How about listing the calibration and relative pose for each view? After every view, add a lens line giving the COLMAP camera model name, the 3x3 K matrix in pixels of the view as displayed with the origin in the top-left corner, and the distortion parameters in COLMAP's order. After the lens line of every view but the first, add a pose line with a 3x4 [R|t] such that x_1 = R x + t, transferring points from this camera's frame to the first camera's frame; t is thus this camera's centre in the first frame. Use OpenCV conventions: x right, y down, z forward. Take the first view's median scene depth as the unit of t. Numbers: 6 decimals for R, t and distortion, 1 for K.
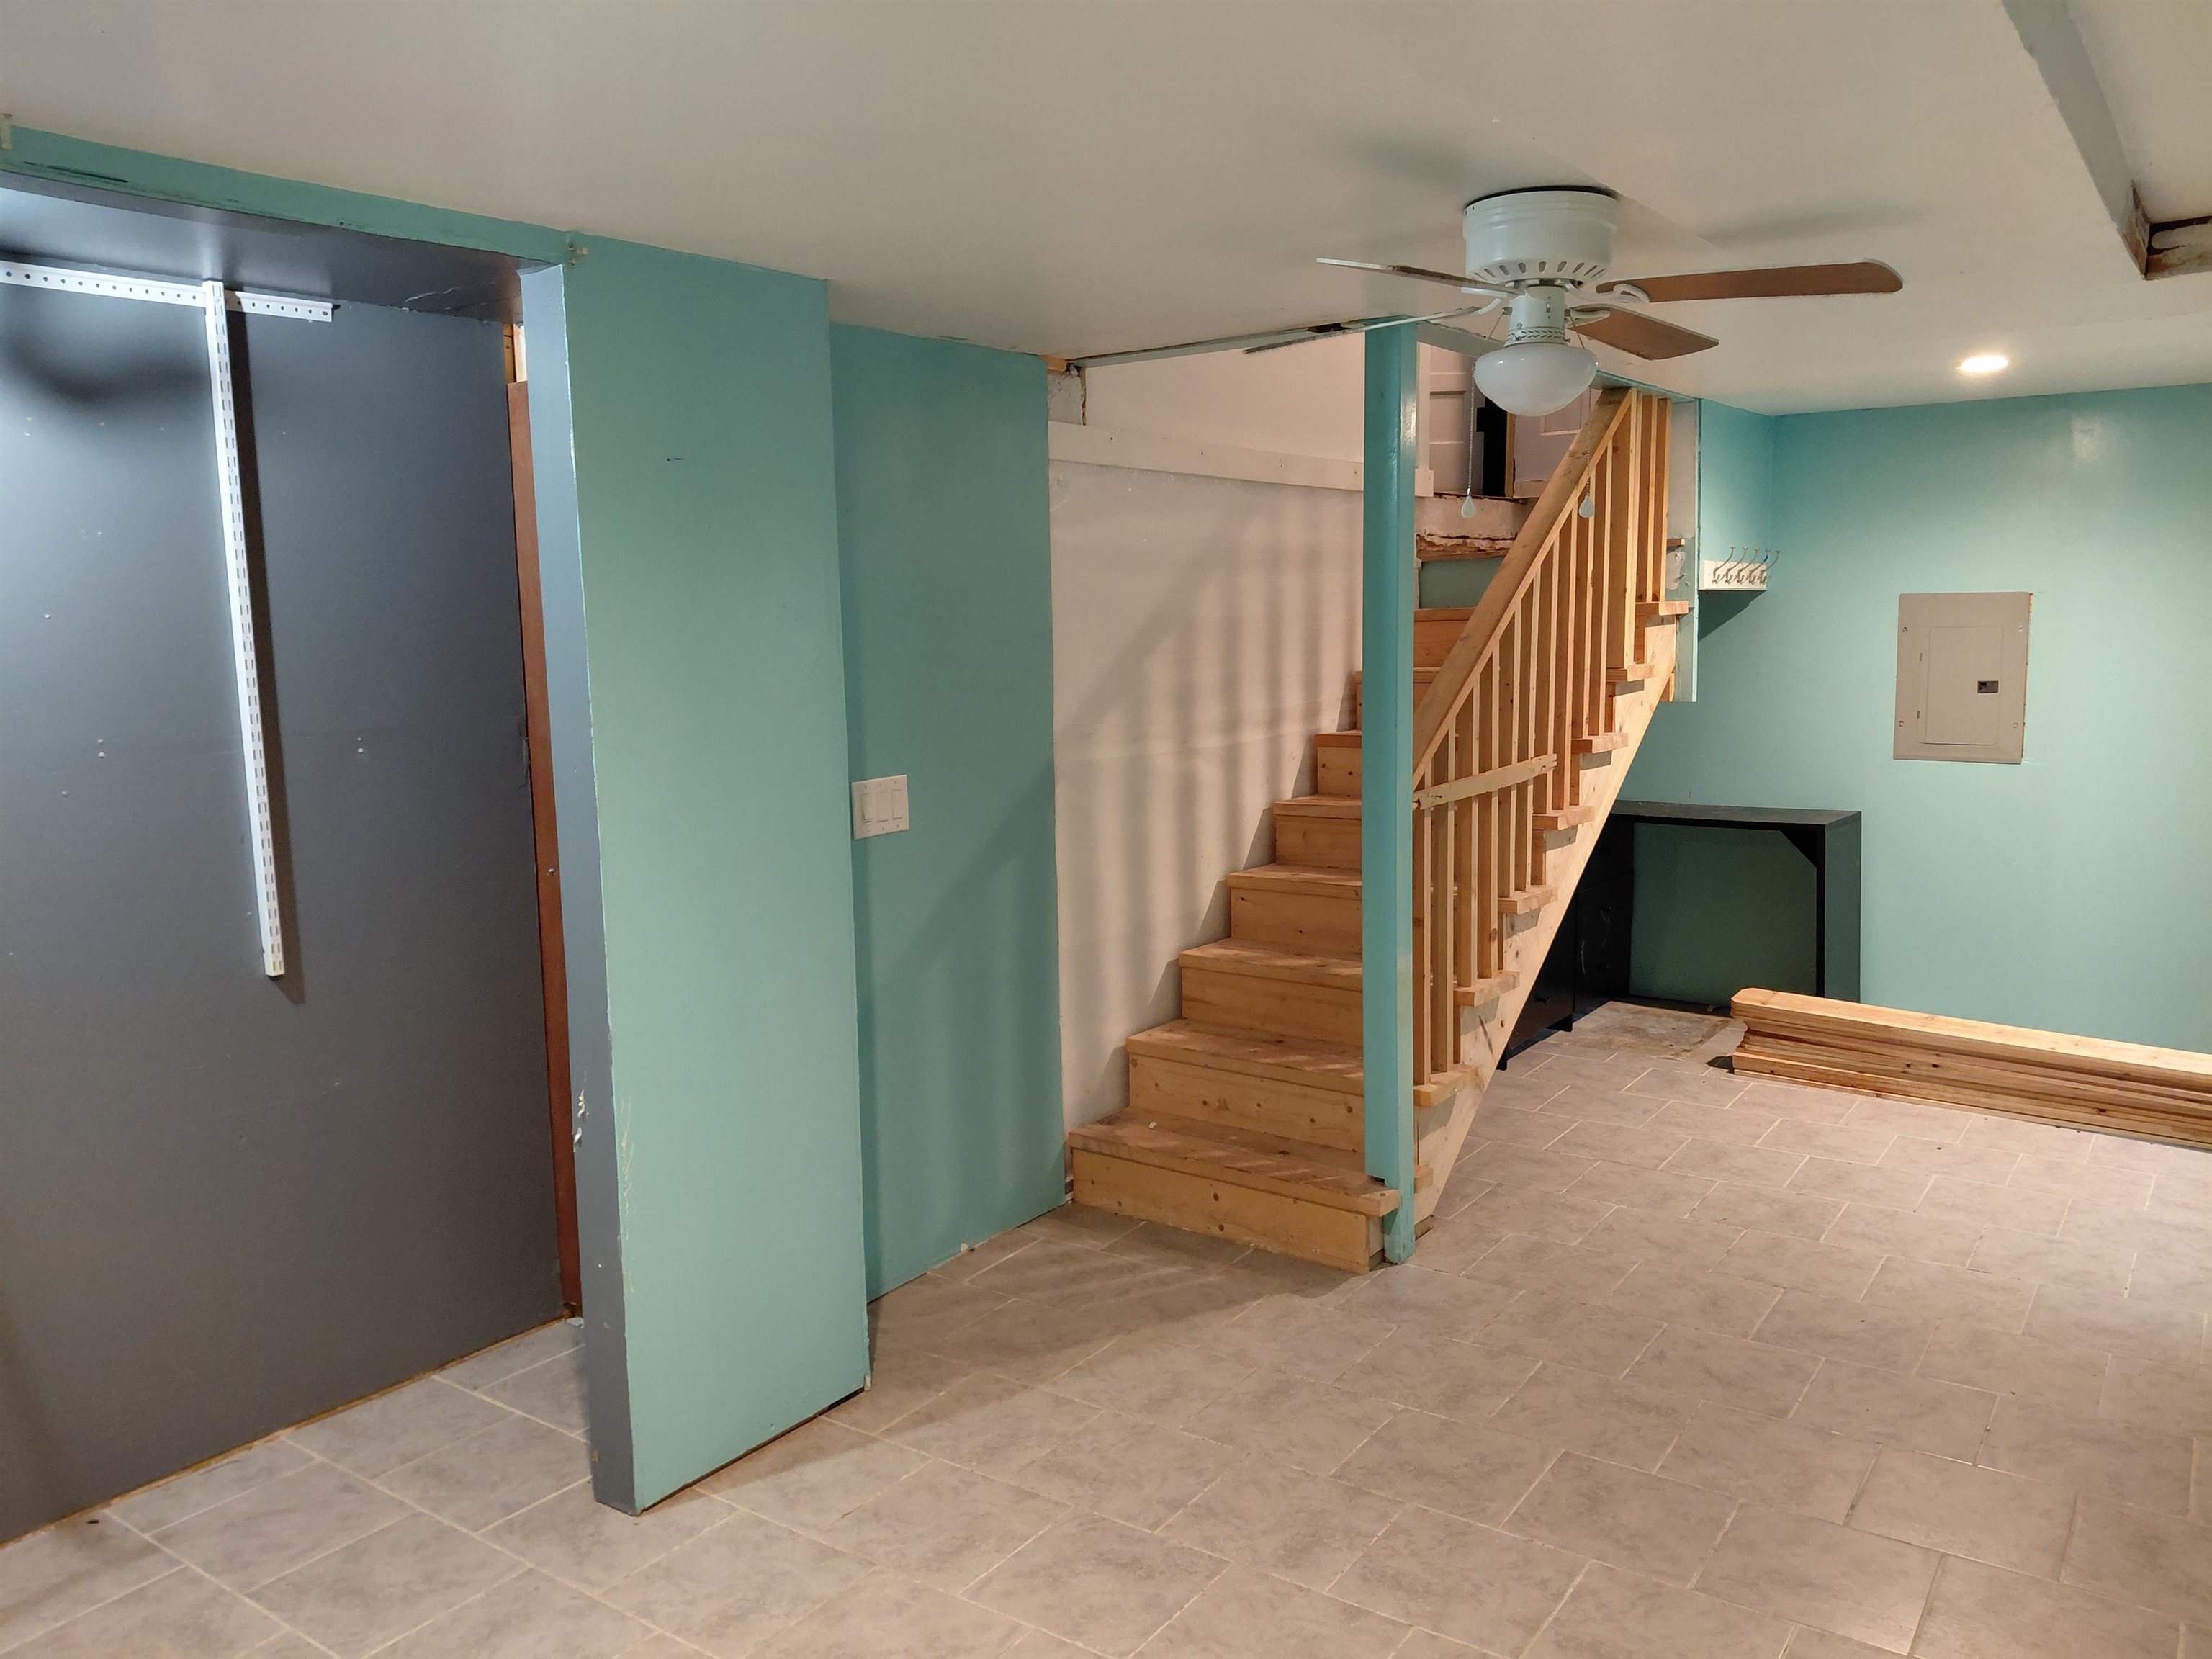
lens RADIAL K [[1641.4, 0, 1108.3], [0, 1641.4, 822.1], [0, 0, 1]] dist [0.053458, -0.003446]
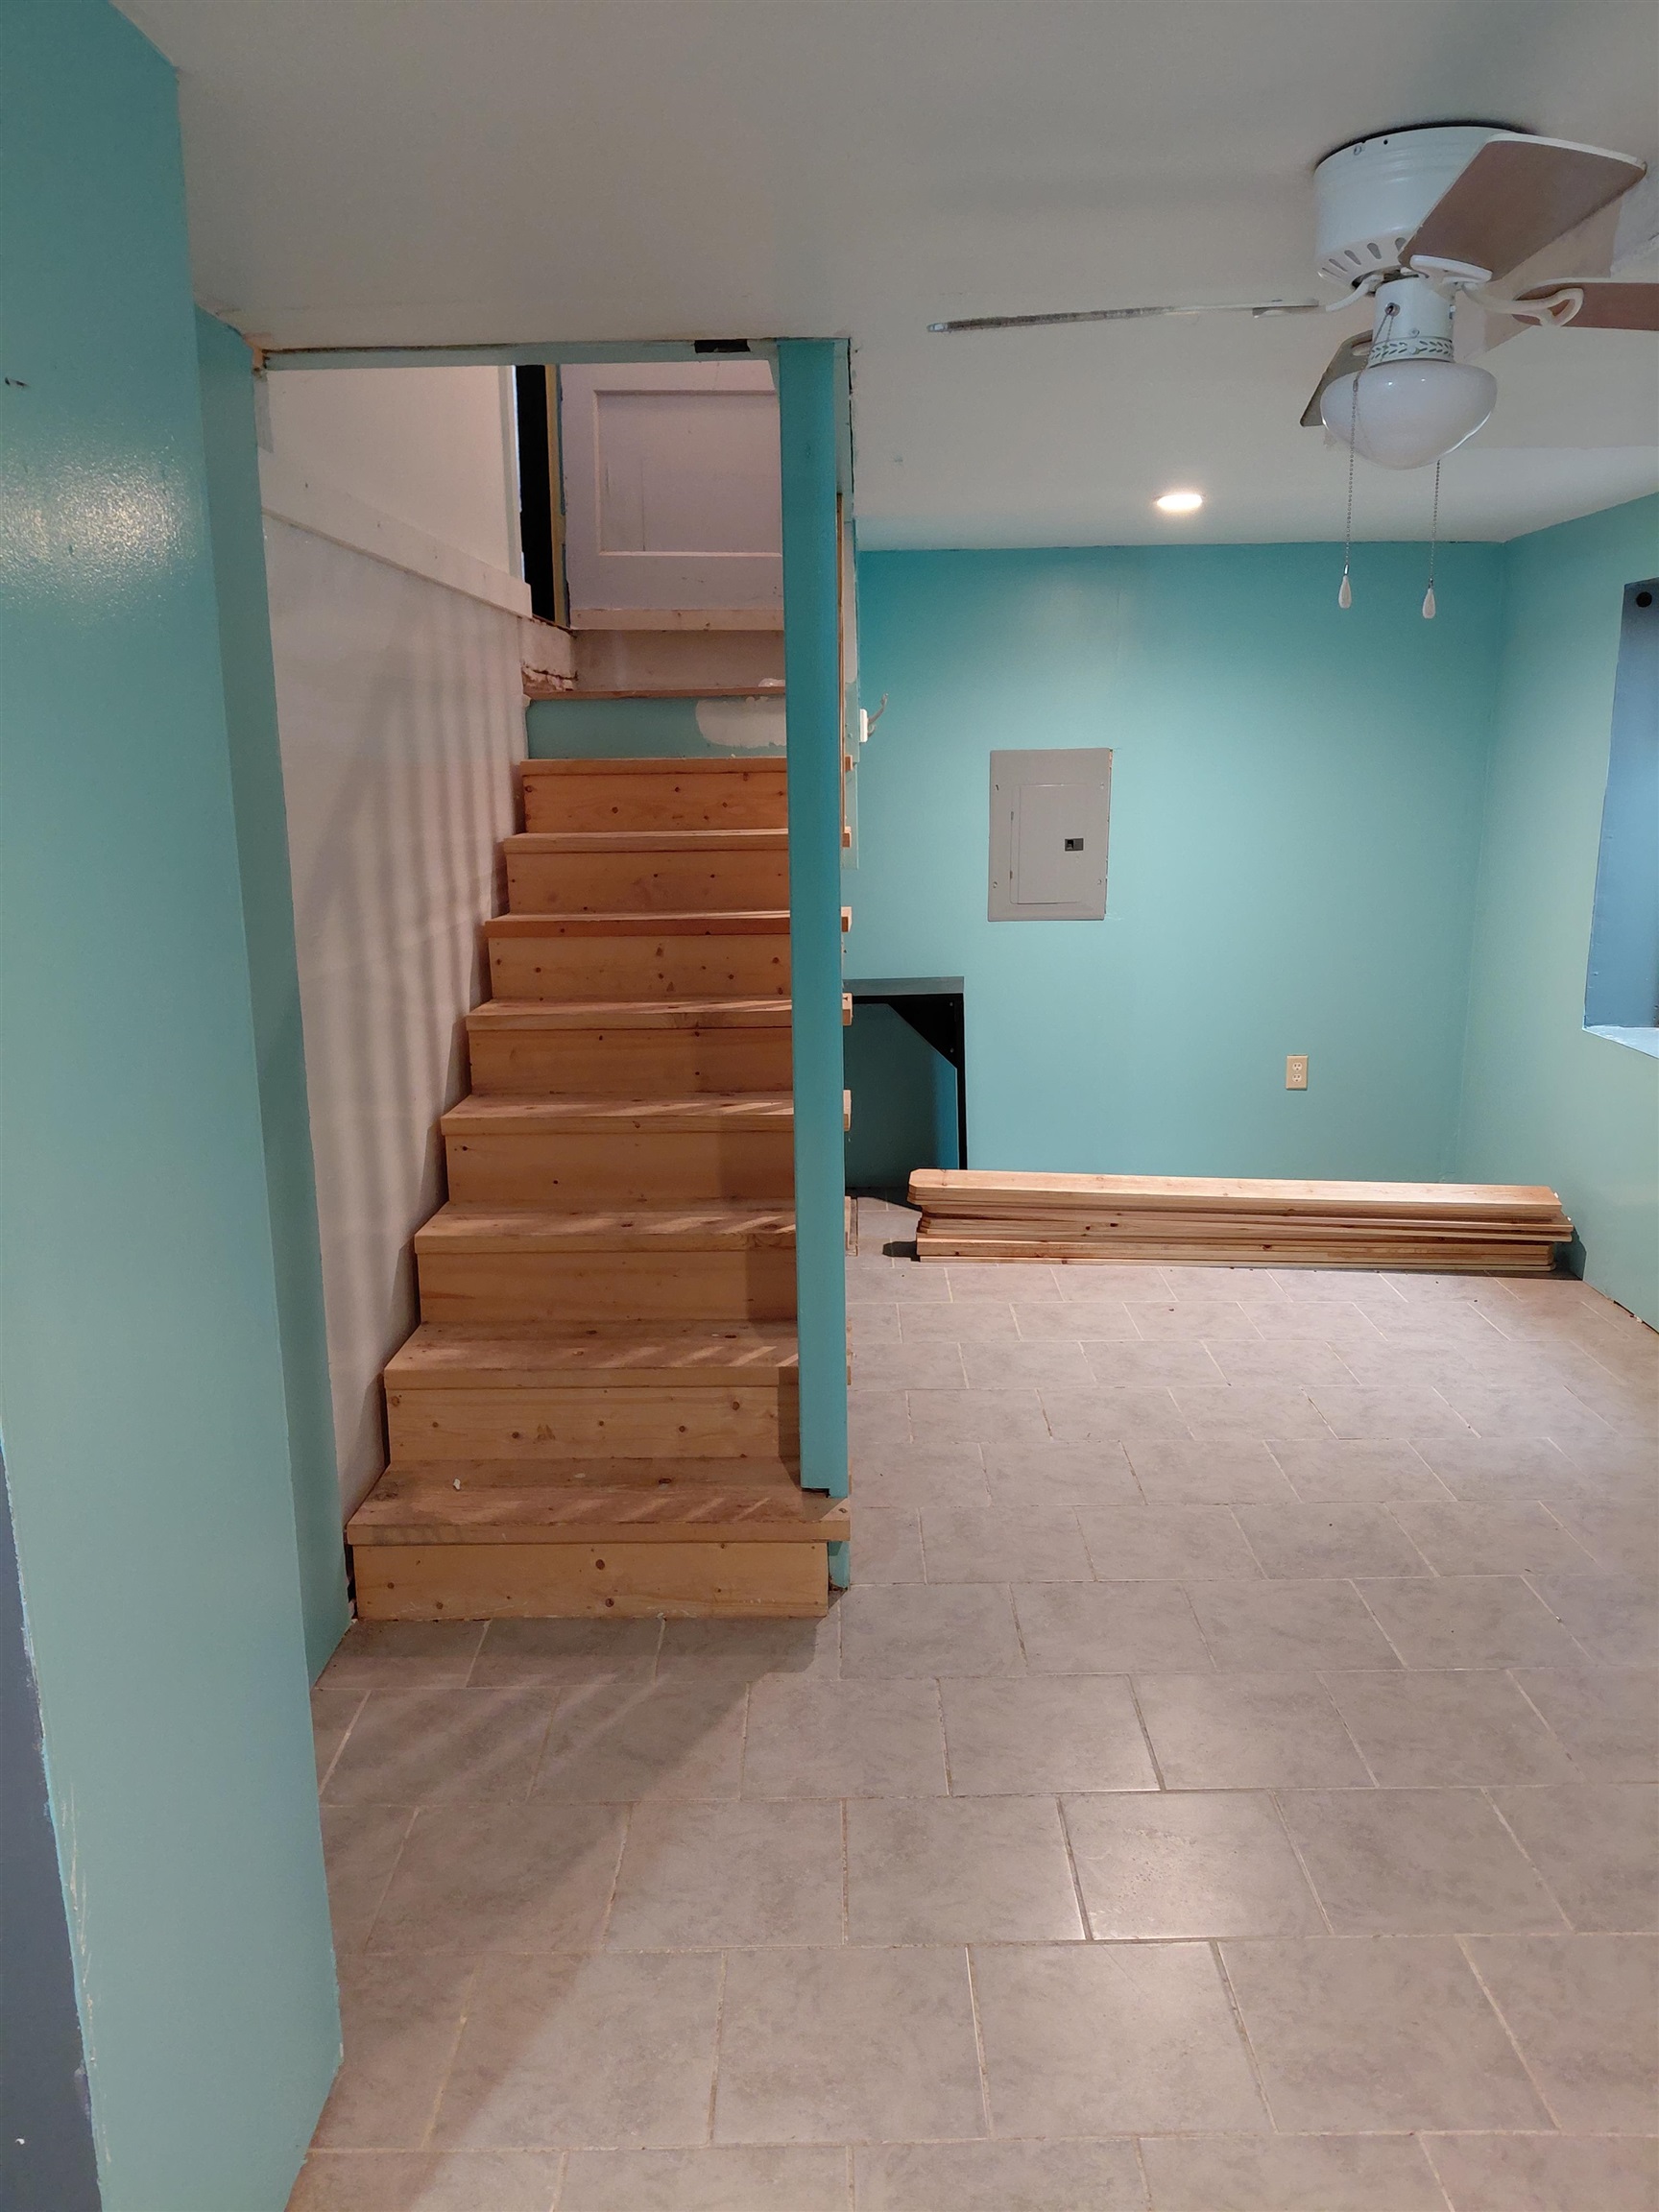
lens RADIAL K [[1658.3, 0, 829.5], [0, 1658.3, 1106.0], [0, 0, 1]] dist [0.141128, -0.214799]
pose [[0.807807, -0.110279, 0.579039, -0.265083], [0.063923, 0.992939, 0.099929, -0.045183], [-0.585970, -0.043710, 0.809153, 0.340107]]
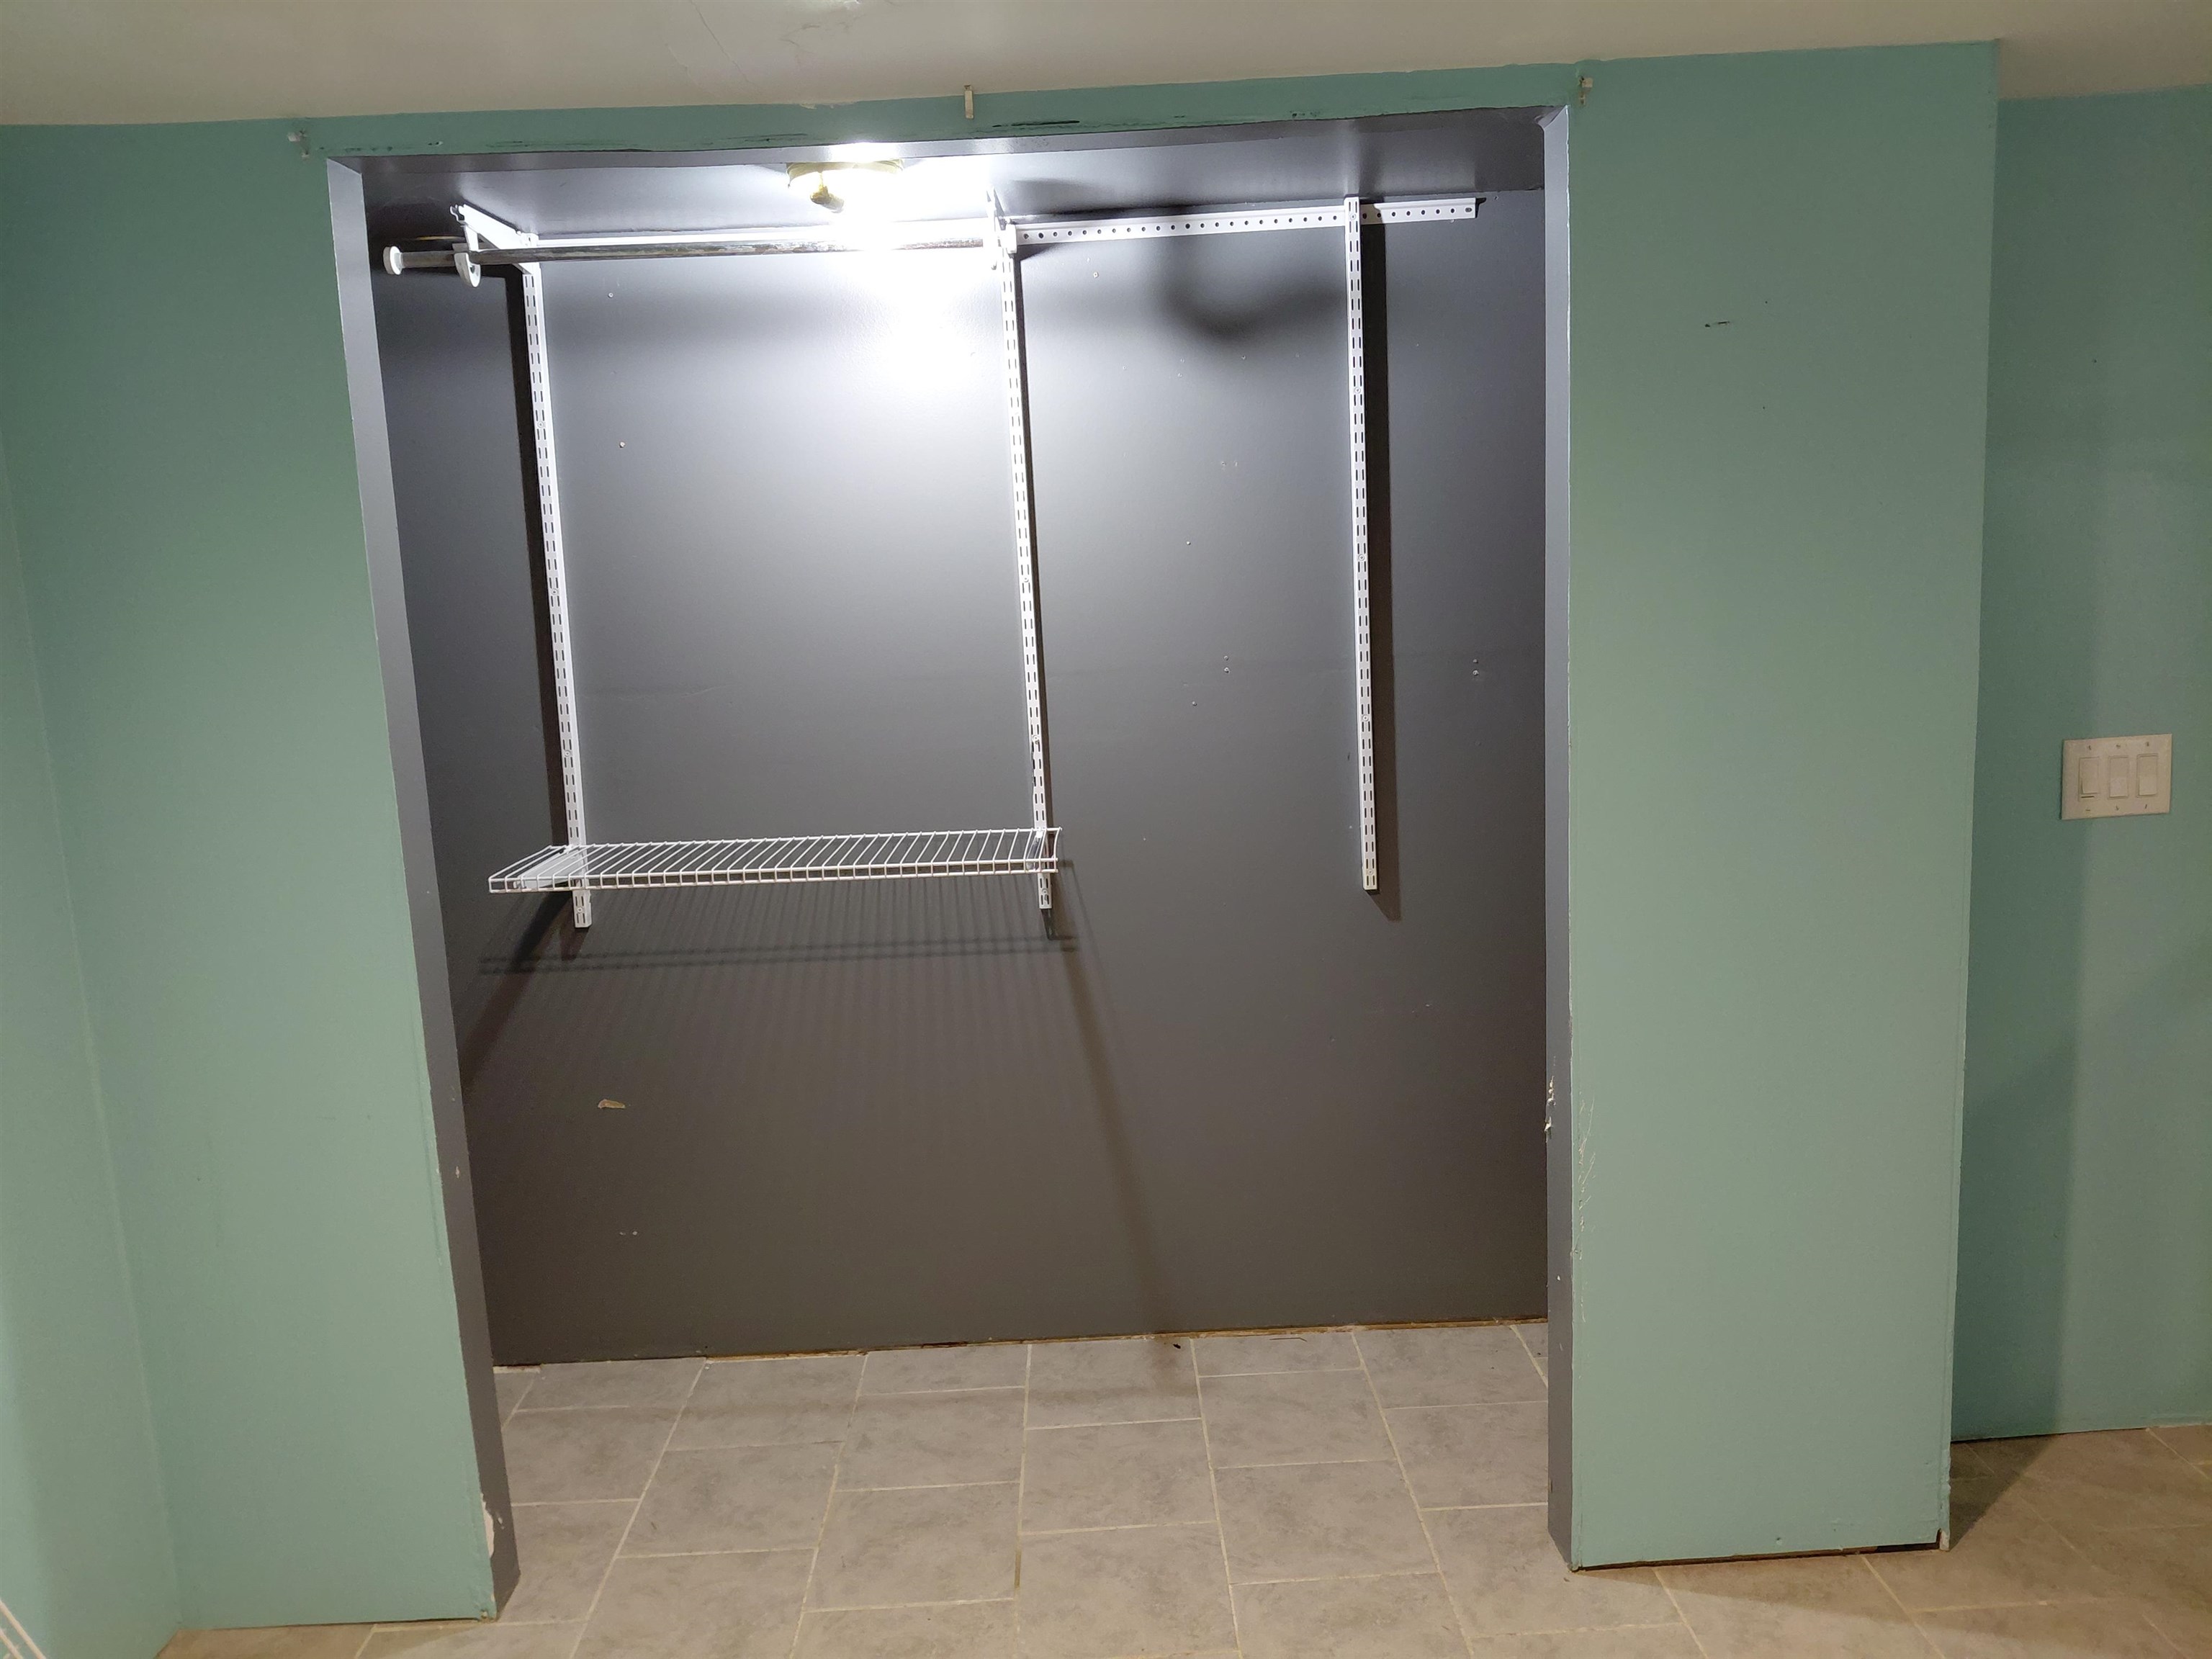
lens RADIAL K [[1663.7, 0, 1108.9], [0, 1663.7, 812.4], [0, 0, 1]] dist [-0.003373, 0.000801]
pose [[0.628634, 0.112861, -0.769469, 0.134077], [-0.069276, 0.993607, 0.089140, -0.026463], [0.774610, -0.002731, 0.632433, 0.189068]]
